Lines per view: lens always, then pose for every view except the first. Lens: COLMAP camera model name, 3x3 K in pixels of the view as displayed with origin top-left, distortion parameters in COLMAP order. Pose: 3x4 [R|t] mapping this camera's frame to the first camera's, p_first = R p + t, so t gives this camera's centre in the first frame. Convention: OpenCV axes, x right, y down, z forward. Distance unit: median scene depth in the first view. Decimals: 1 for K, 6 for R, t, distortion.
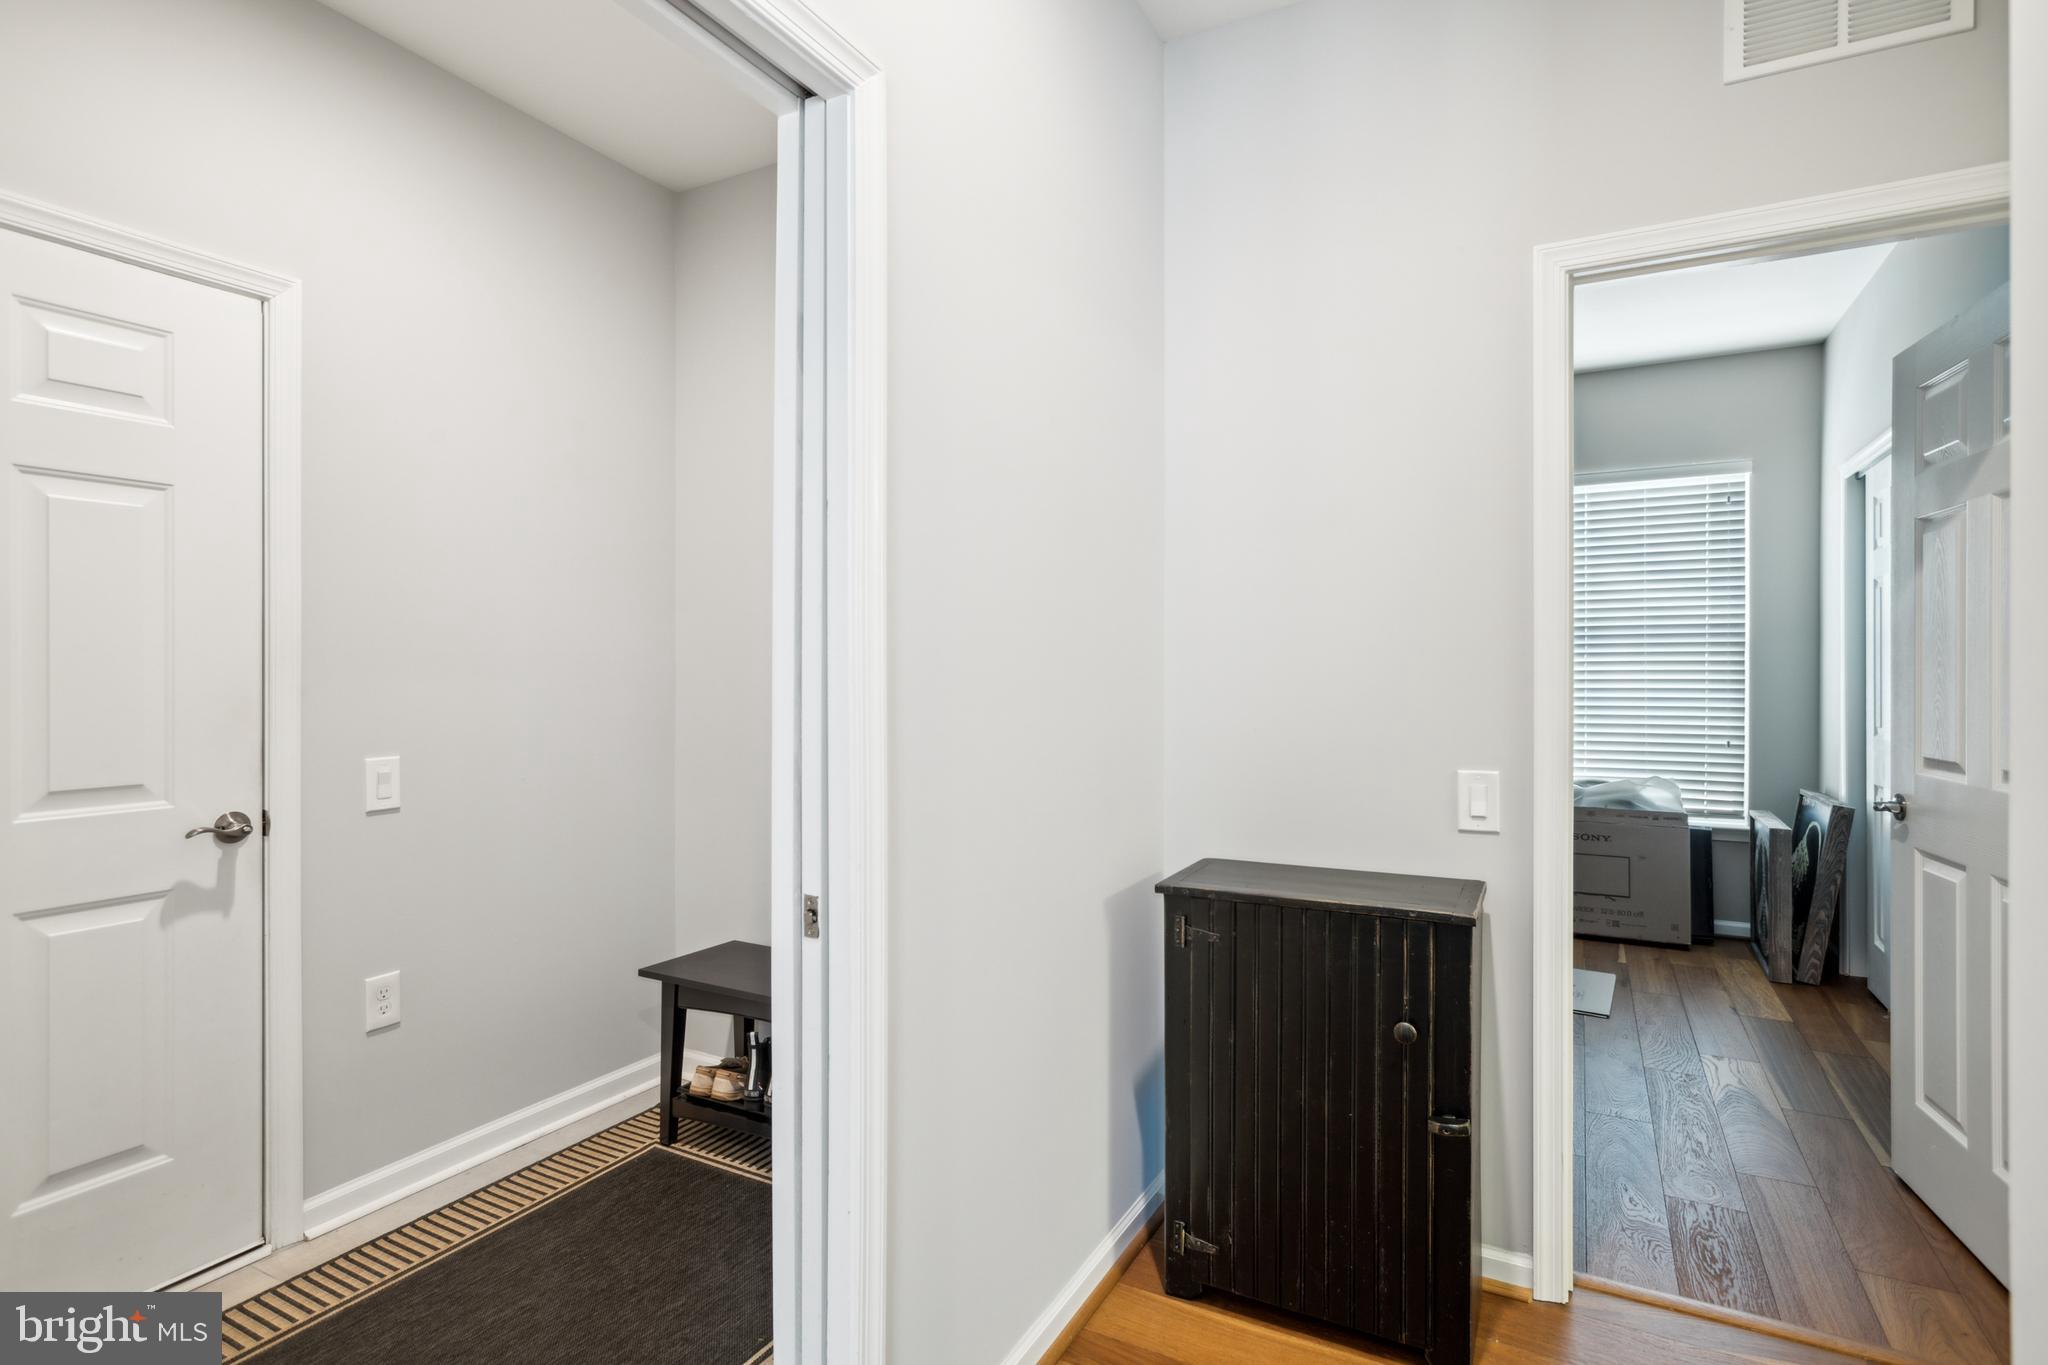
lens RADIAL K [[1034.9, 0, 1041.4], [0, 1034.9, 671.8], [0, 0, 1]] dist [-0.014650, -0.000544]
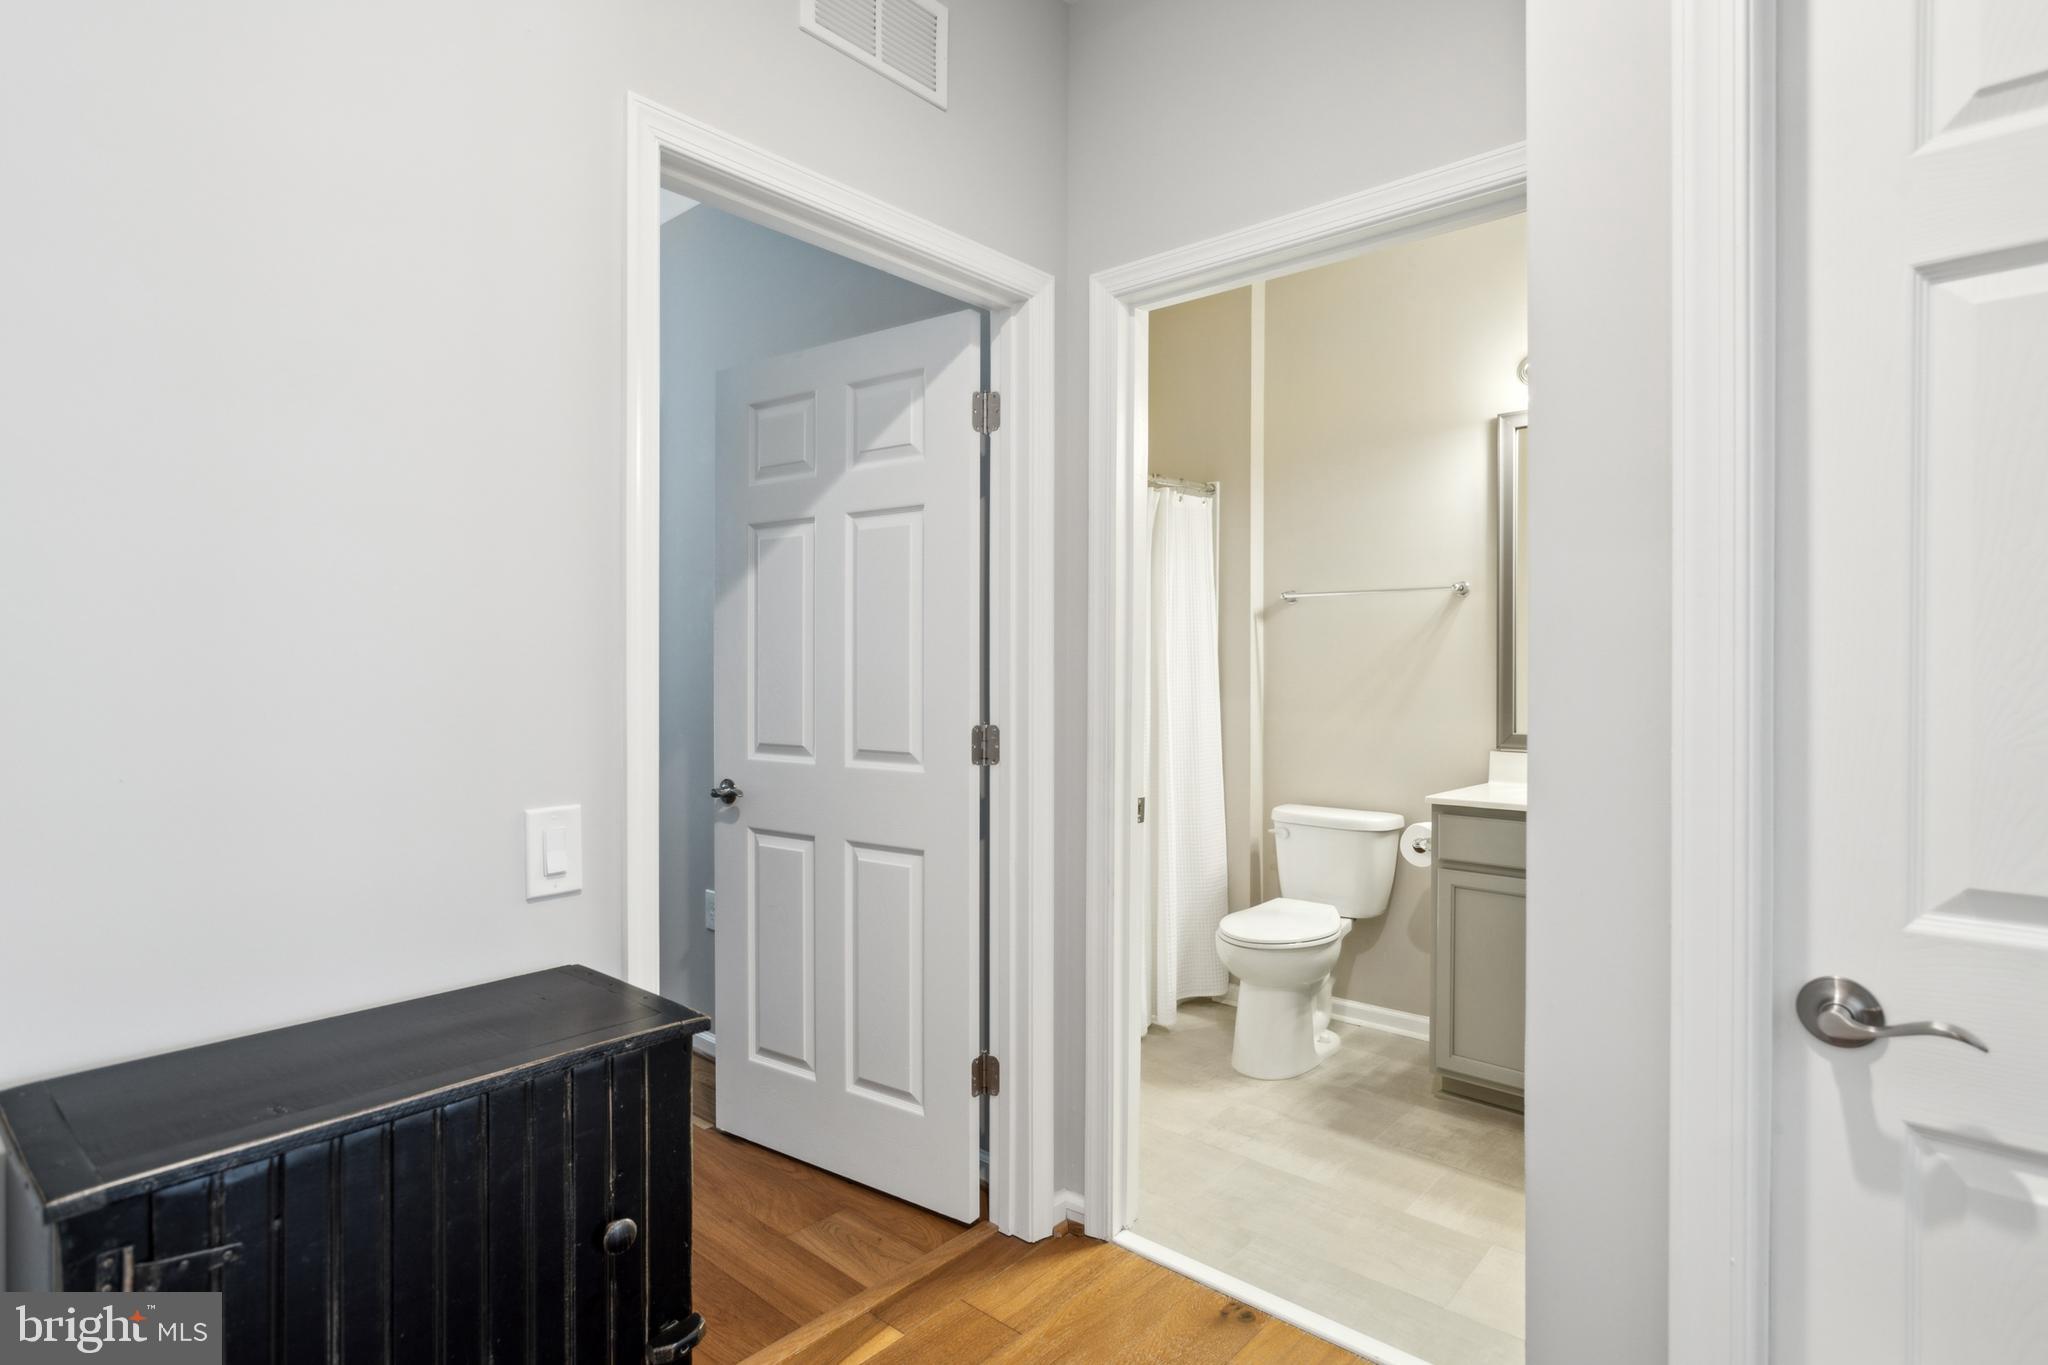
lens RADIAL K [[1034.9, 0, 1023.8], [0, 1034.9, 676.5], [0, 0, 1]] dist [-0.014650, -0.000544]
pose [[0.242521, -0.007617, 0.970116, -0.170362], [-0.005662, 0.999941, 0.009267, -0.000111], [-0.970130, -0.007740, 0.242464, 0.526777]]
